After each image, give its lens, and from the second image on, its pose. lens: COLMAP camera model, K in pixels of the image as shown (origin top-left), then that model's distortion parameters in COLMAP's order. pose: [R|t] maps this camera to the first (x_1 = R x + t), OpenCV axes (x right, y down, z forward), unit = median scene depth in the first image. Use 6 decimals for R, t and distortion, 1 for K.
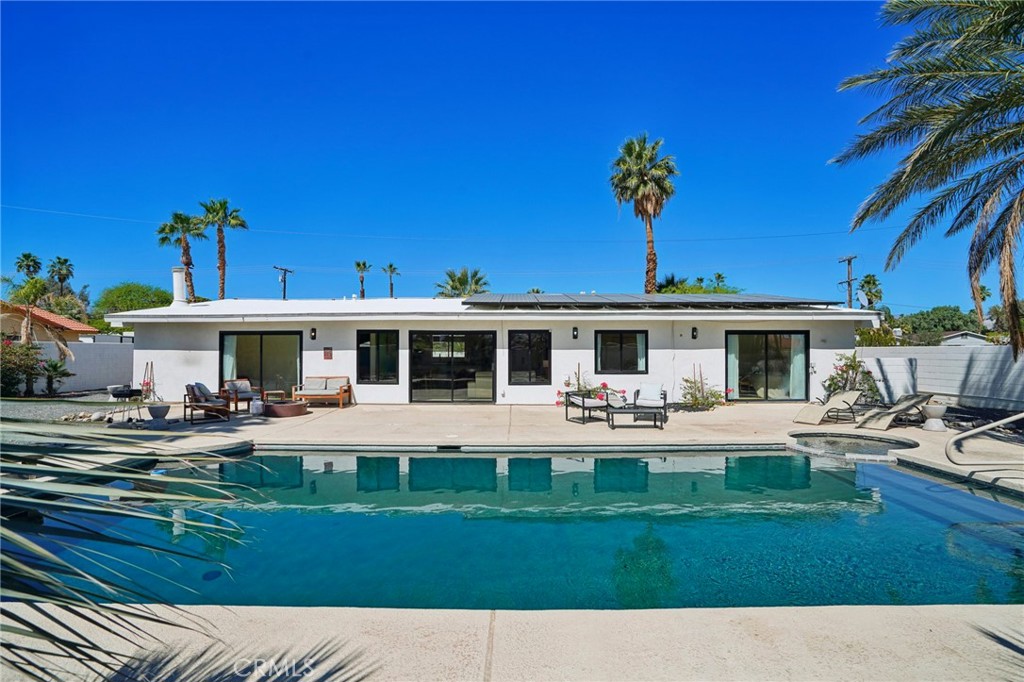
lens RADIAL K [[475.4, 0, 511.8], [0, 475.4, 331.6], [0, 0, 1]] dist [-0.021391, 0.000392]
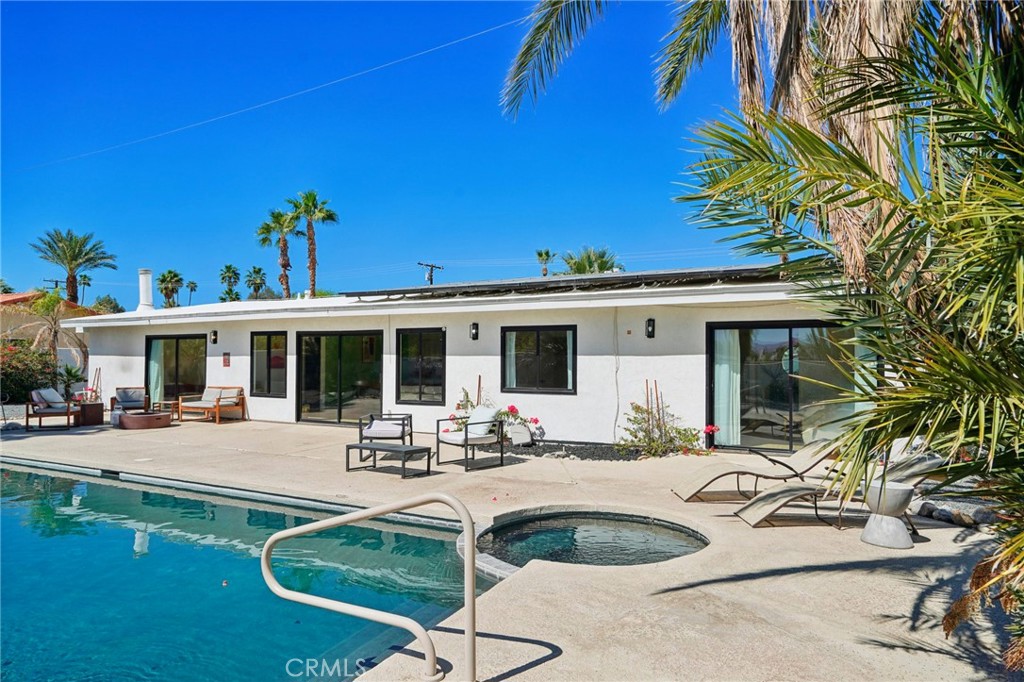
lens RADIAL K [[629.8, 0, 511.7], [0, 629.8, 350.0], [0, 0, 1]] dist [0.025346, 0.002126]
pose [[0.889321, -0.002496, -0.457277, 0.592517], [0.010201, 0.999845, 0.014380, 0.017476], [0.457170, -0.017453, 0.889208, 0.218643]]
